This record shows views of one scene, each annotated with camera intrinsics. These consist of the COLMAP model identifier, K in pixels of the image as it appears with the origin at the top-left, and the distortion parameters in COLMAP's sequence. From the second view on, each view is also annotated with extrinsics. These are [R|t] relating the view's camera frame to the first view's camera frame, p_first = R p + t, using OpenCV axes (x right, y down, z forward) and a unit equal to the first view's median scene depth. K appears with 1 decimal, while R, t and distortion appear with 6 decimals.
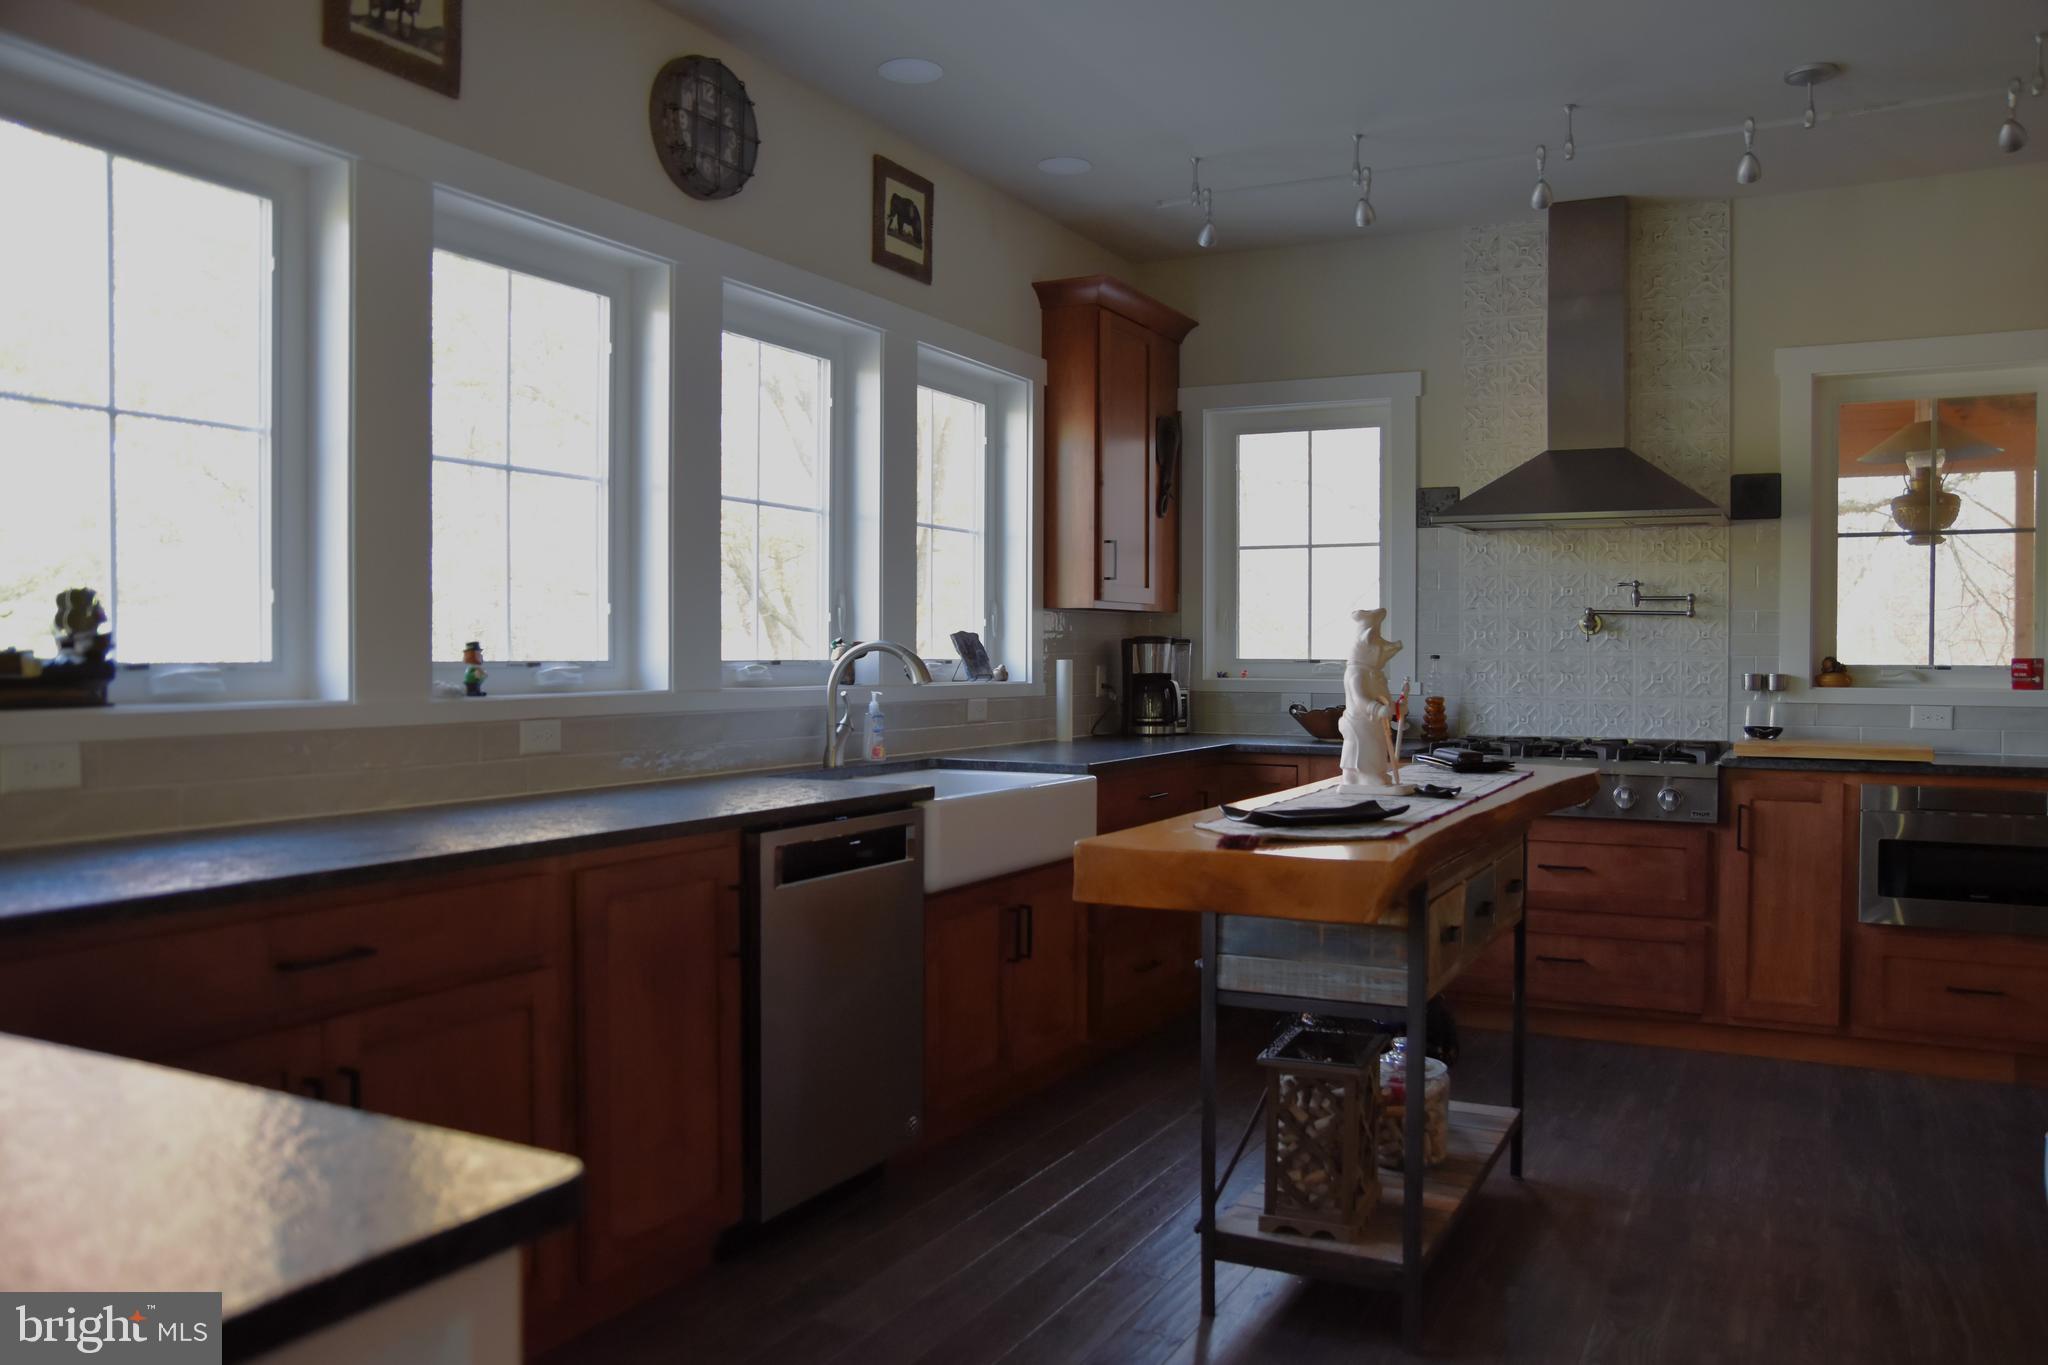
lens RADIAL K [[1560.5, 0, 1024.0], [0, 1560.5, 682.5], [0, 0, 1]] dist [0.000391, 0.000604]
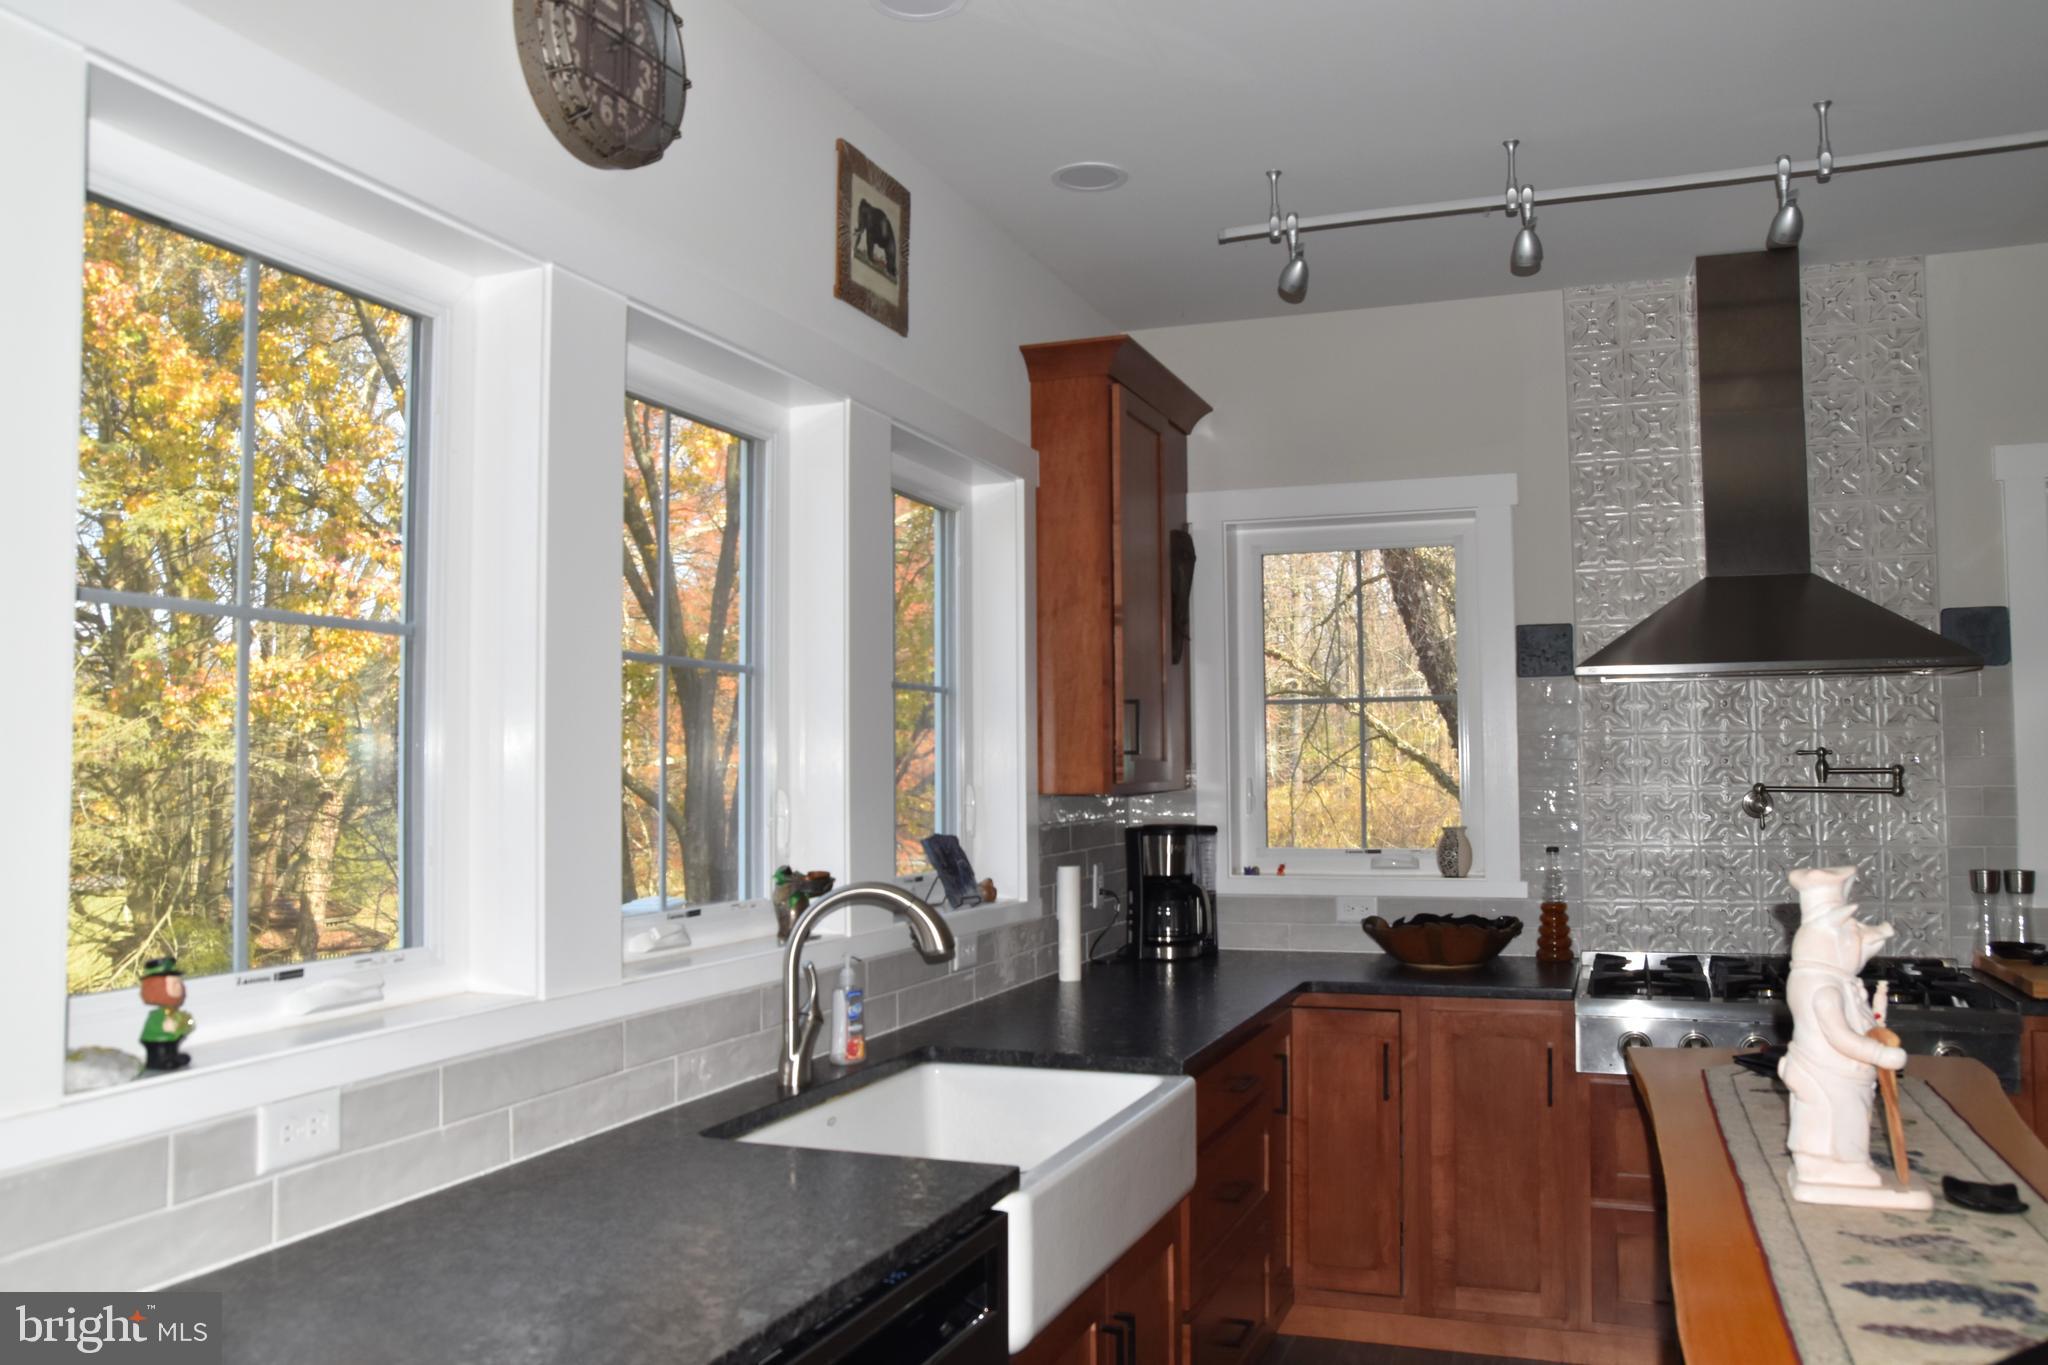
lens RADIAL K [[1600.7, 0, 1024.0], [0, 1600.7, 682.5], [0, 0, 1]] dist [-0.090736, 0.195289]
pose [[0.992250, -0.007185, 0.124047, -0.098836], [0.016255, 0.997253, -0.072266, -0.053597], [-0.123187, 0.073722, 0.989641, 0.321618]]
